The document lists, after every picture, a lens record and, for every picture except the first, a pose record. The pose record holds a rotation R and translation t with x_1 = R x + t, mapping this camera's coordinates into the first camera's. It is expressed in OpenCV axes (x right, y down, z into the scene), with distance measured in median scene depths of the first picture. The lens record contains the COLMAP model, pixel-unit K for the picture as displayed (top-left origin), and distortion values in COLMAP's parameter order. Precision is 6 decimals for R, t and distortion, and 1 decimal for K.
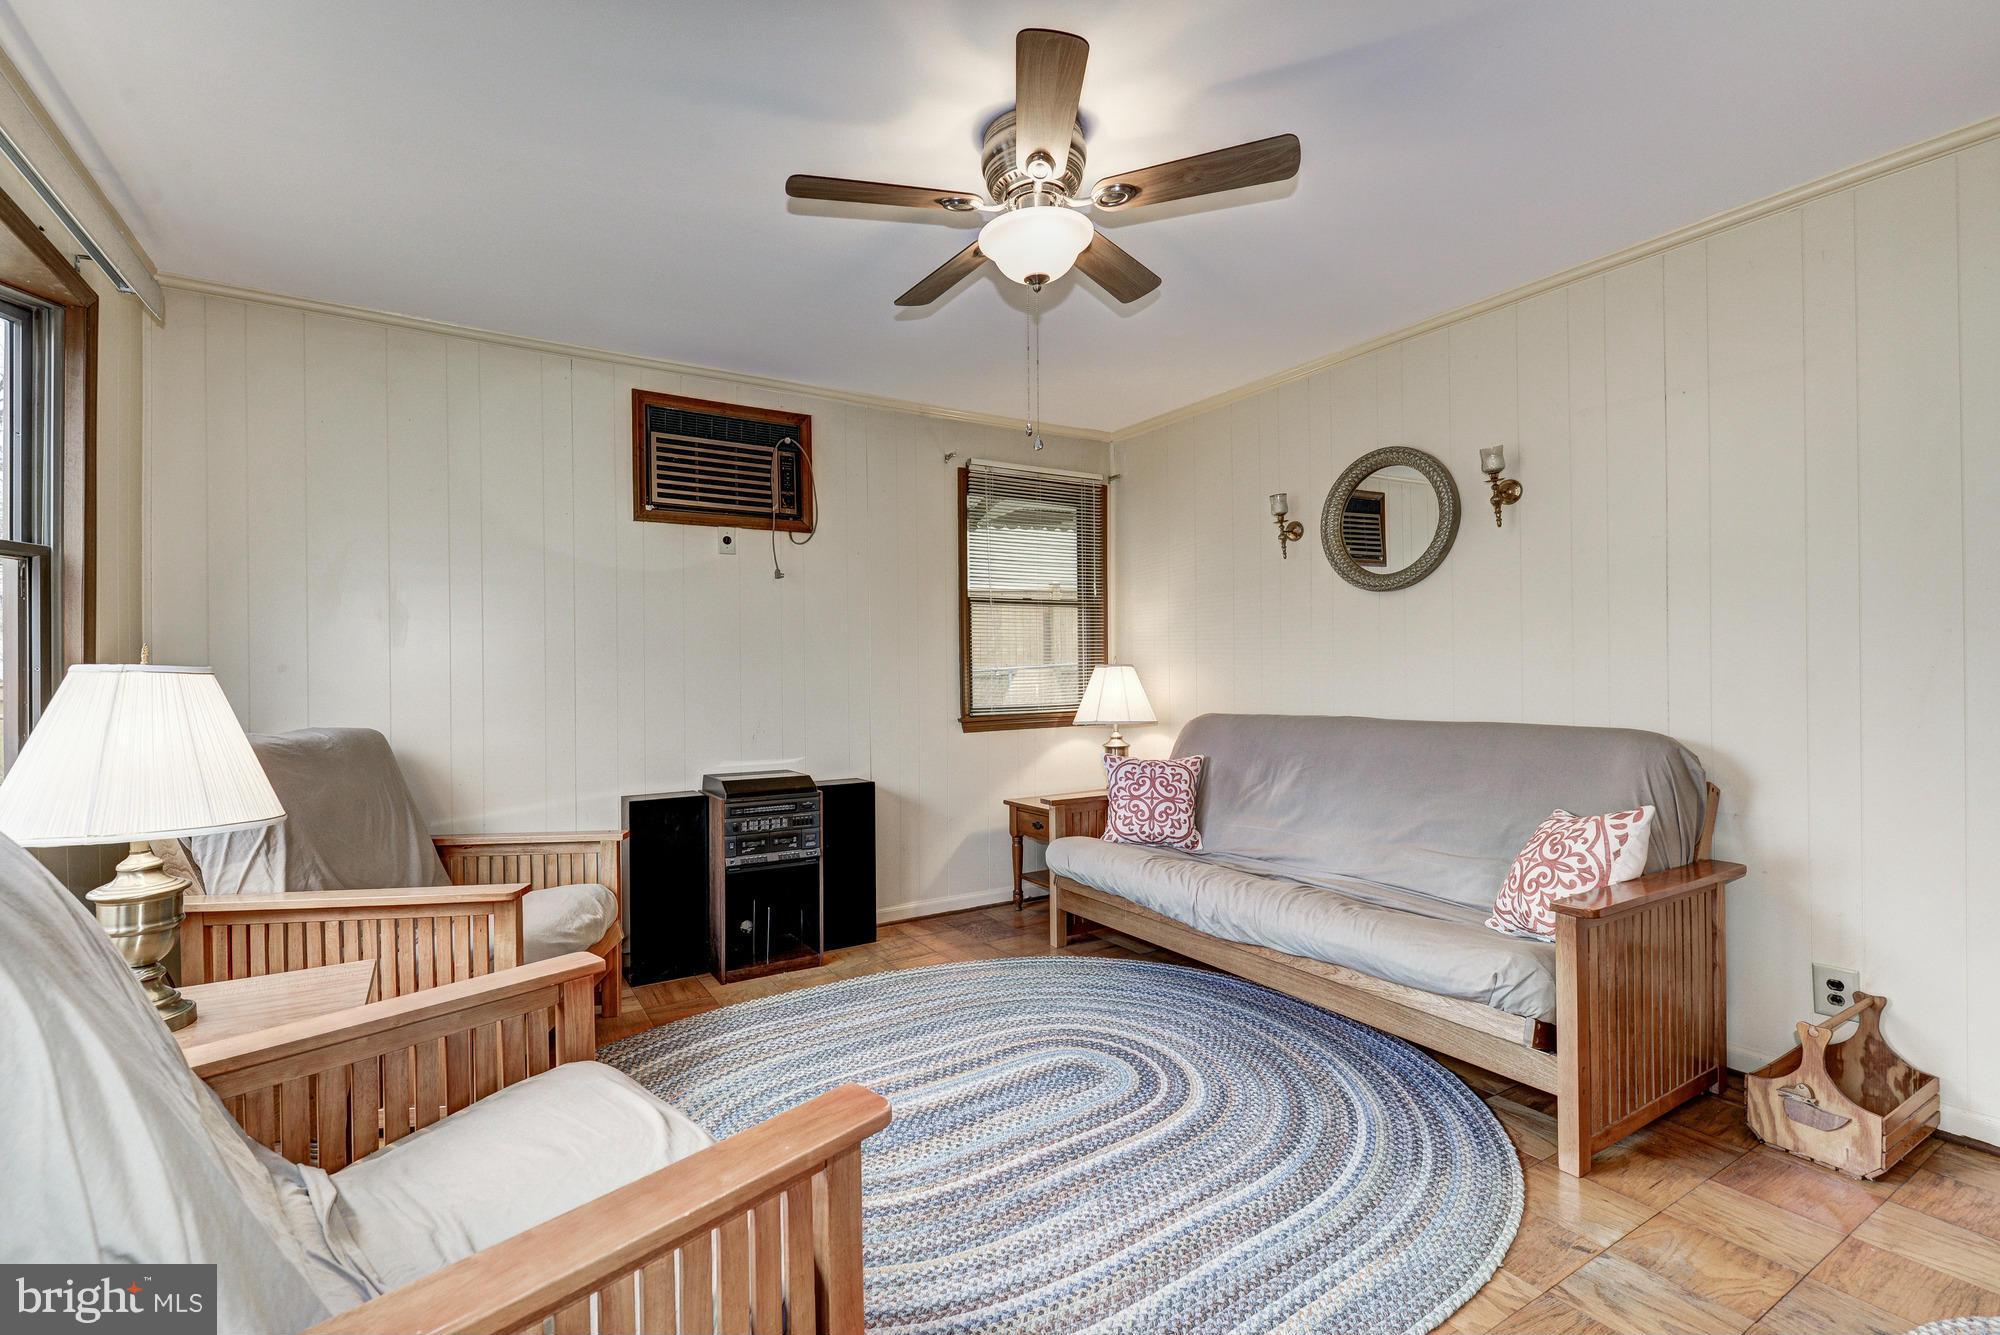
lens RADIAL K [[873.4, 0, 935.5], [0, 873.4, 669.2], [0, 0, 1]] dist [0.019294, -0.011529]
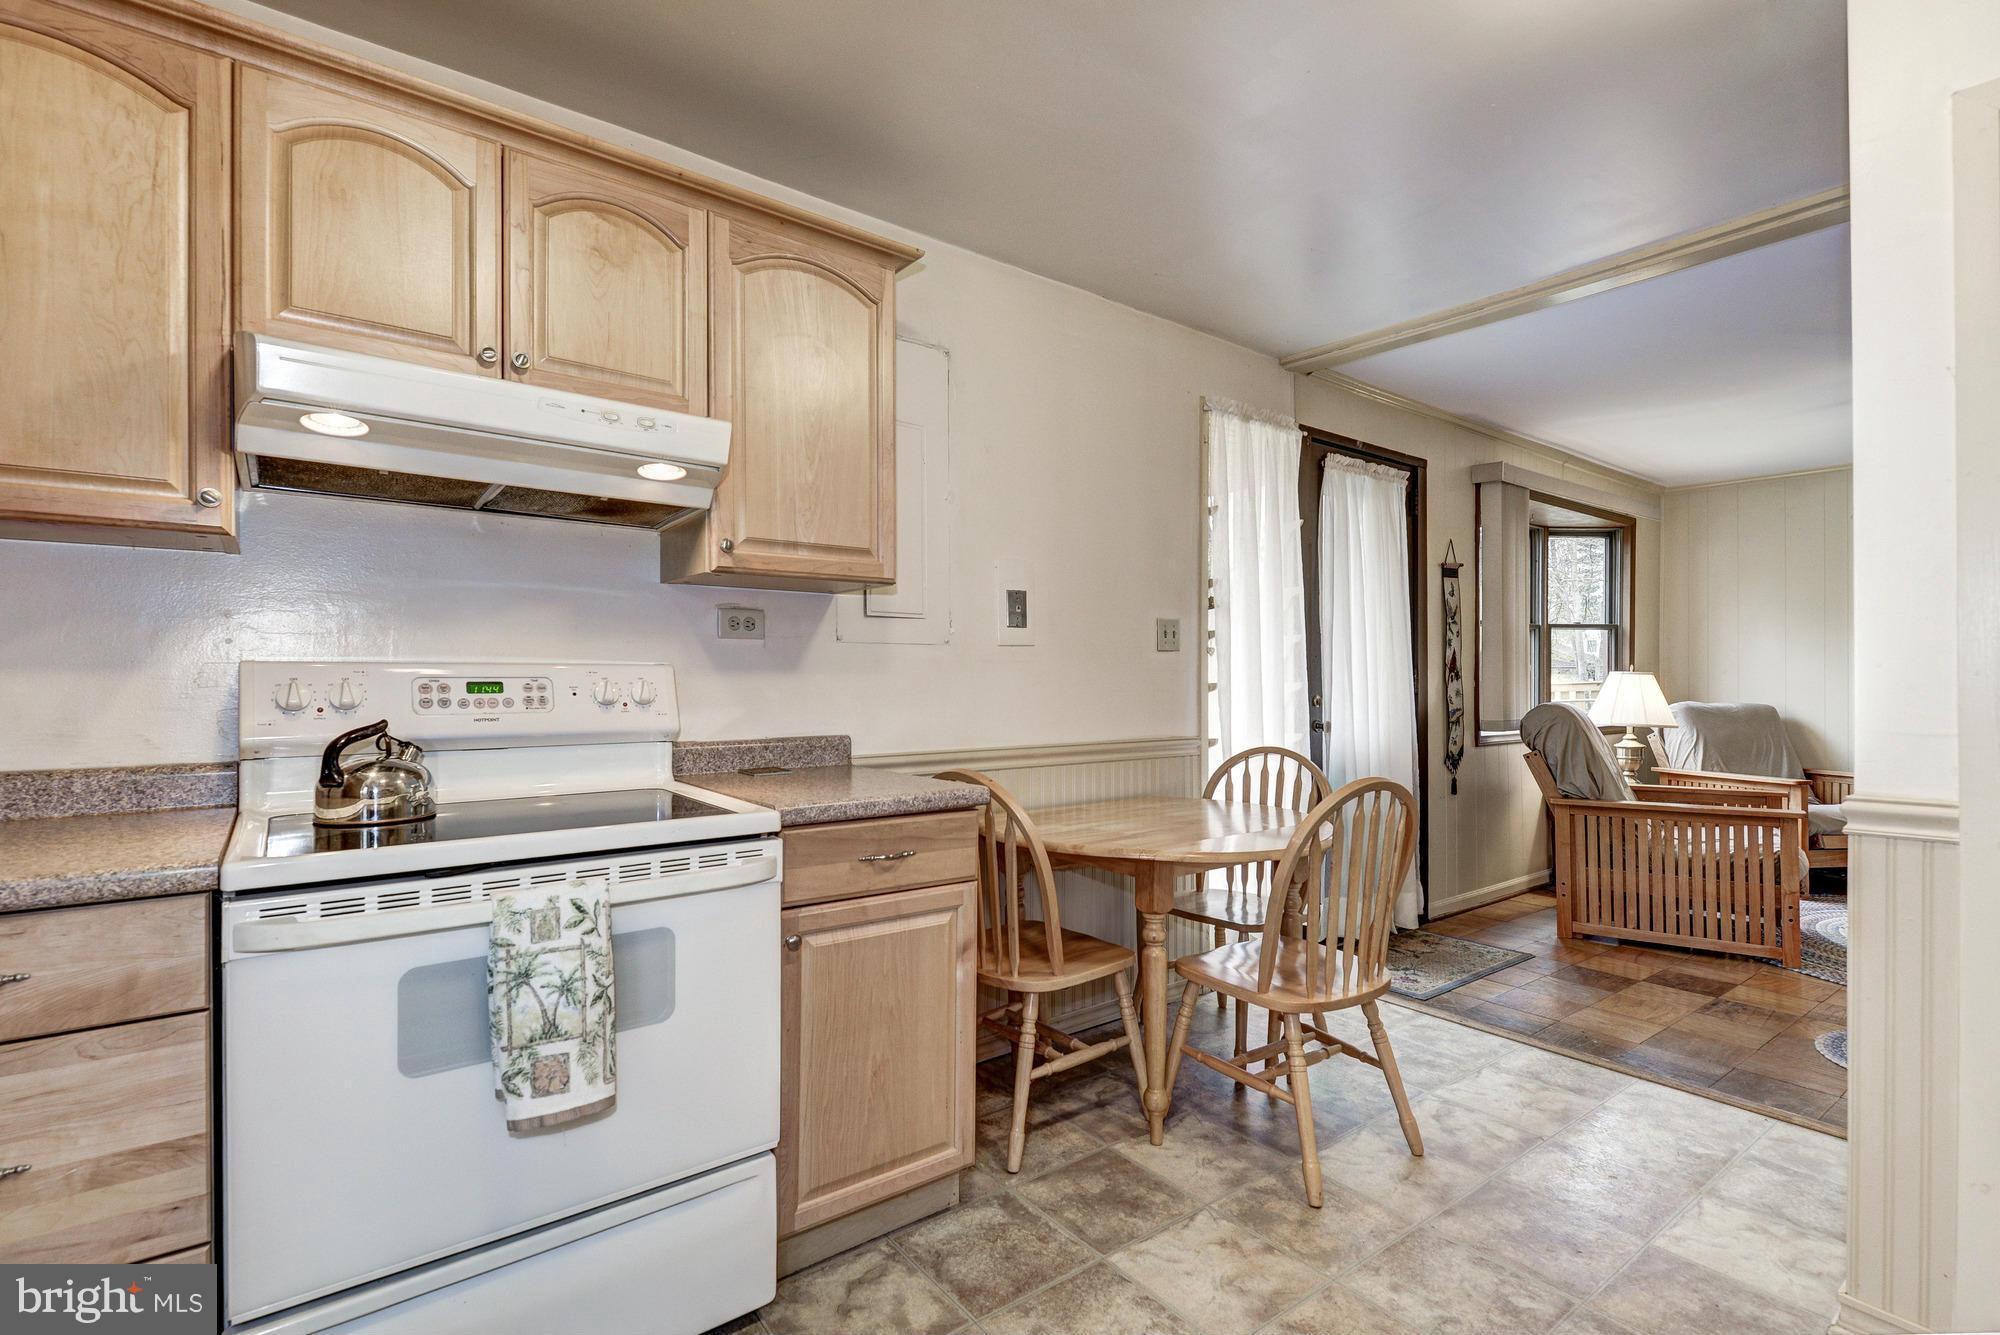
lens RADIAL K [[890.5, 0, 1000.0], [0, 890.5, 667.5], [0, 0, 1]] dist [0.003092, 0.000371]
pose [[0.119688, -0.000525, -0.992811, 0.957499], [0.000084, 1.000000, -0.000518, -0.009711], [0.992812, -0.000021, 0.119688, -0.773355]]
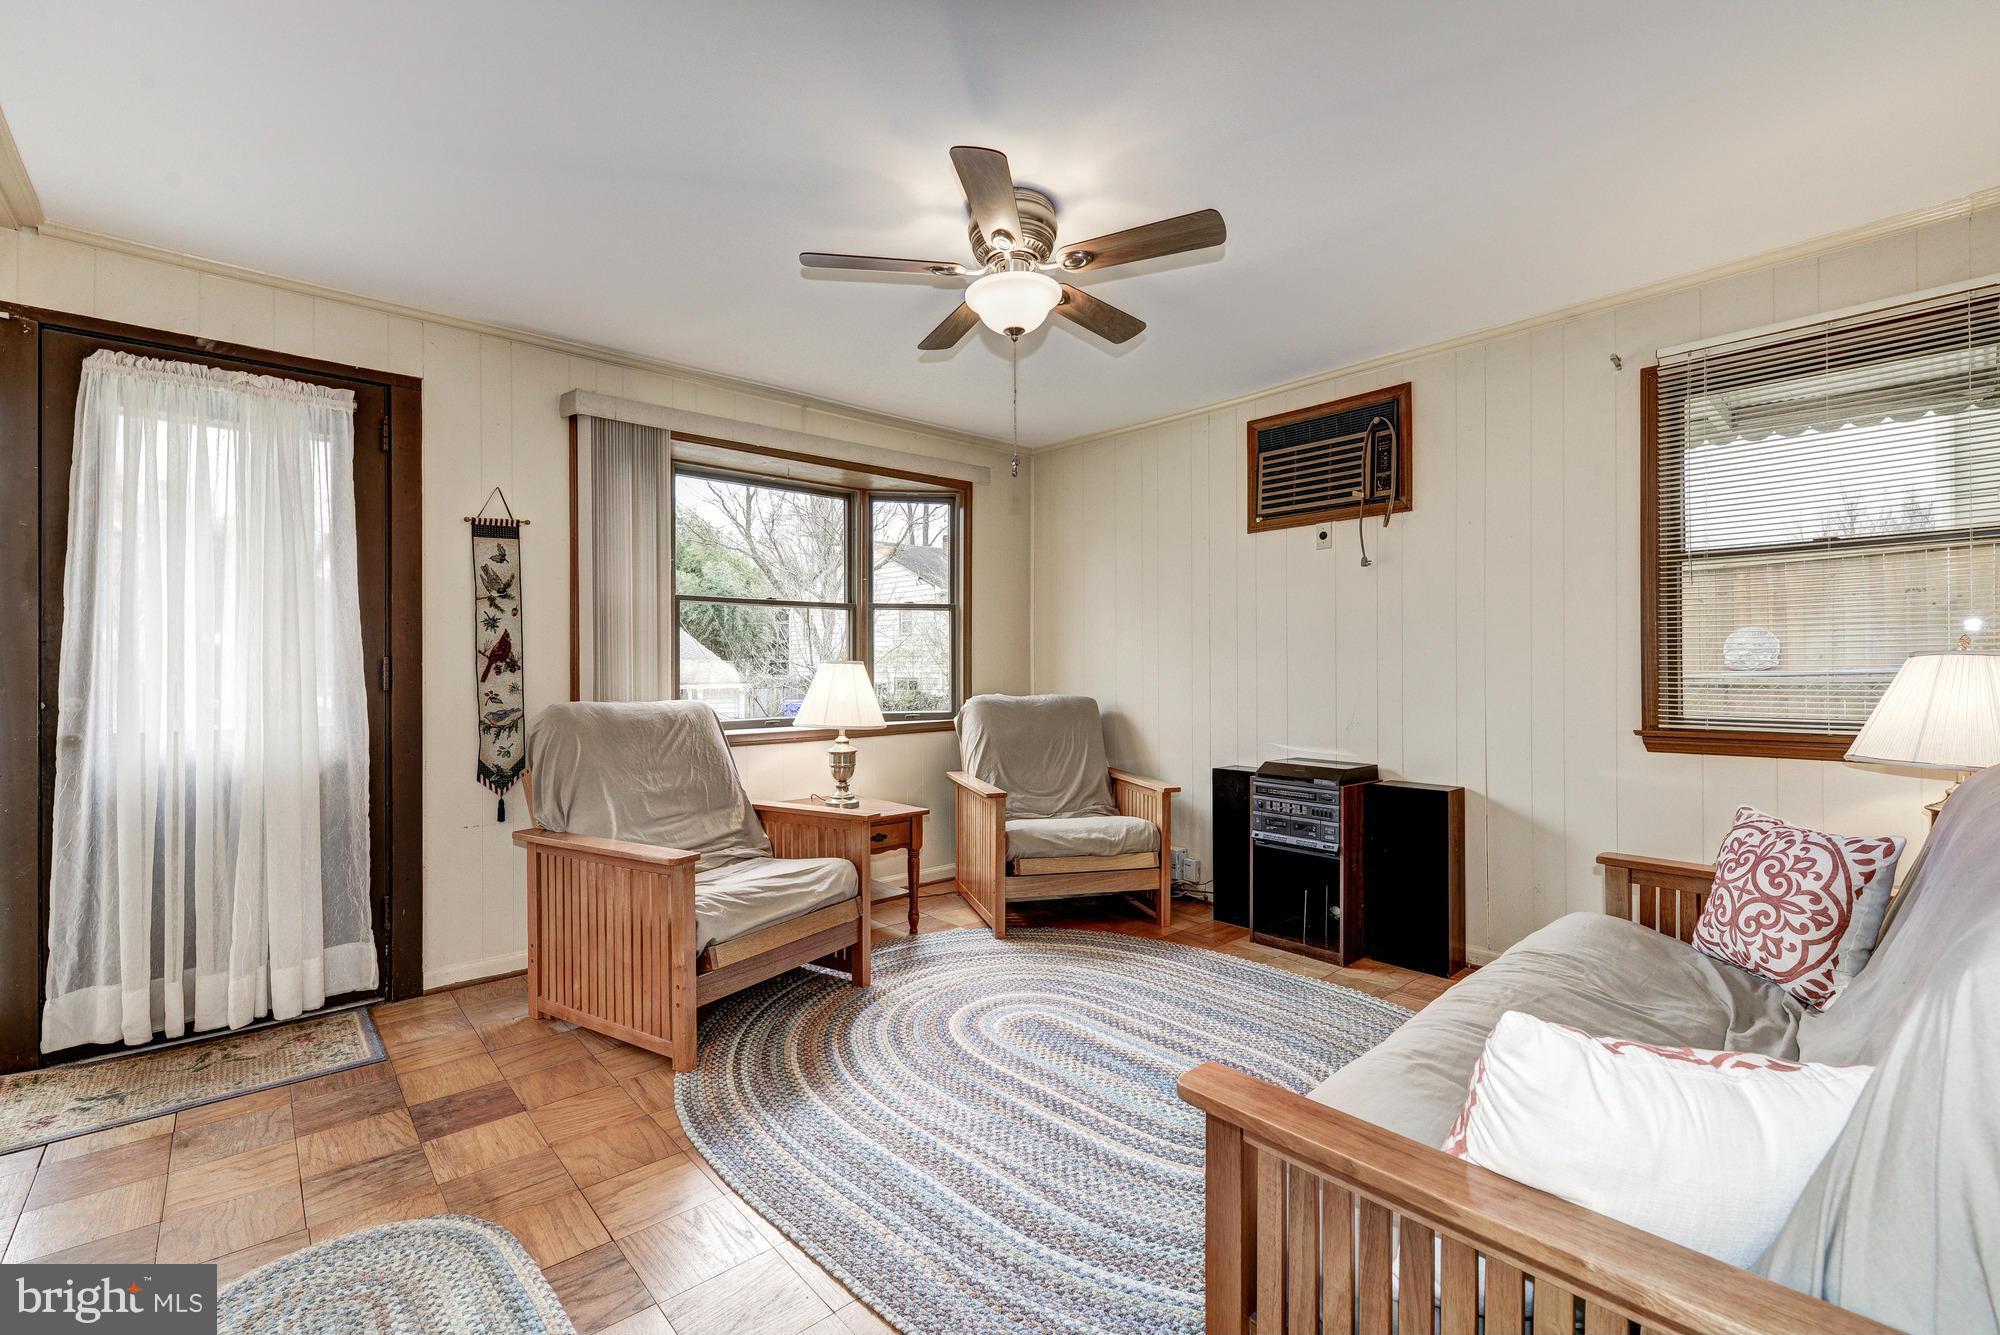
lens RADIAL K [[850.8, 0, 987.1], [0, 850.8, 662.6], [0, 0, 1]] dist [0.019582, -0.008485]
pose [[0.202258, 0.004981, -0.979320, 0.780793], [0.005046, 0.999968, 0.006128, -0.005534], [0.979319, -0.006182, 0.202227, 0.465791]]
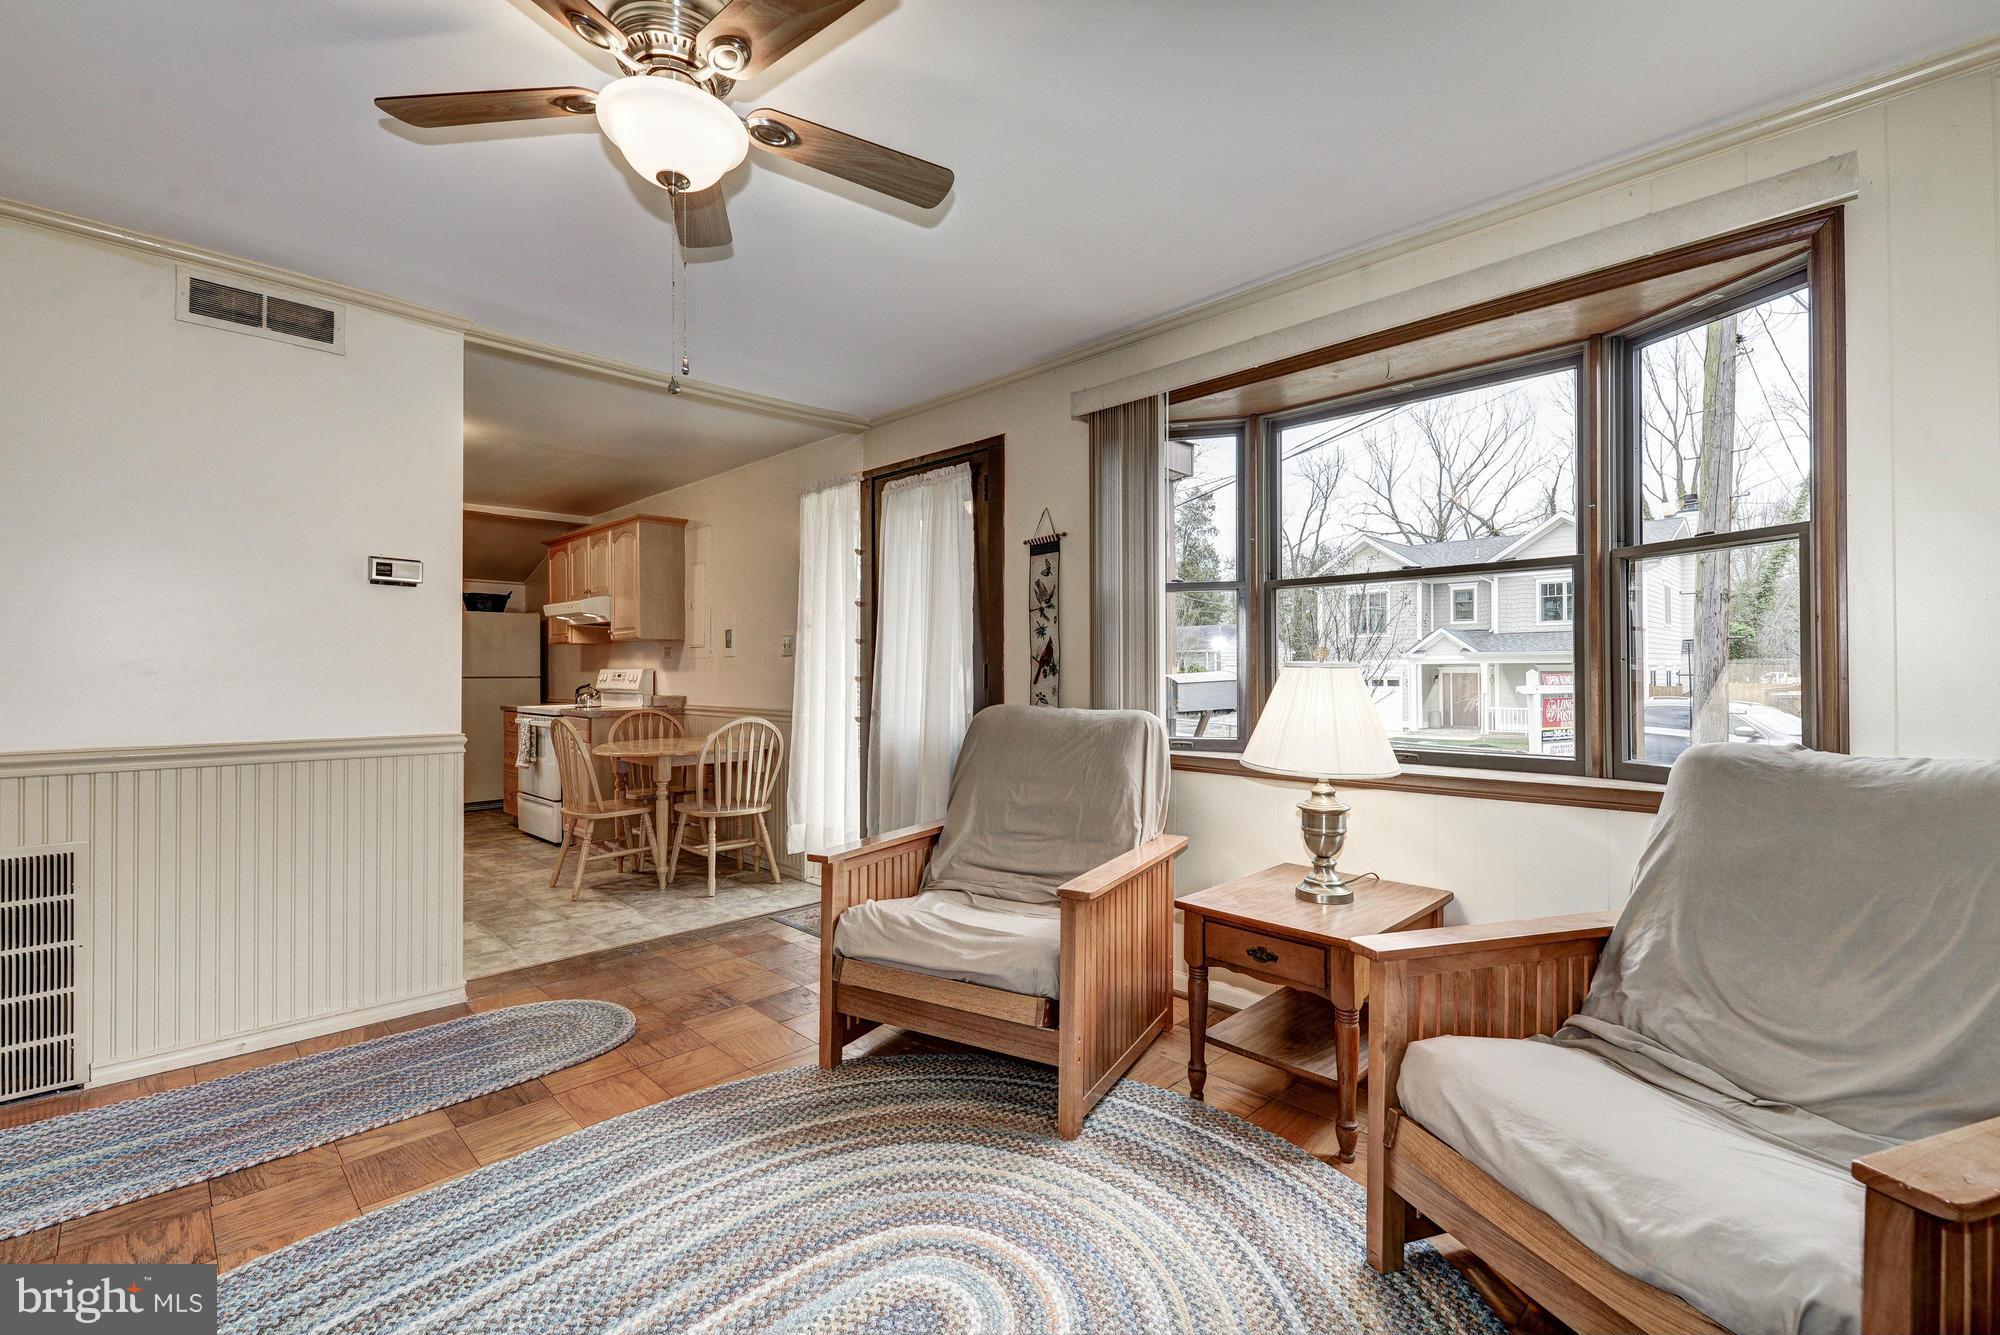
lens RADIAL K [[850.8, 0, 987.1], [0, 850.8, 662.6], [0, 0, 1]] dist [0.019582, -0.008485]
pose [[-0.962082, 0.009562, -0.272592, 0.035774], [0.012546, 0.999879, -0.009204, 0.001581], [0.272471, -0.012275, -0.962086, 1.161625]]
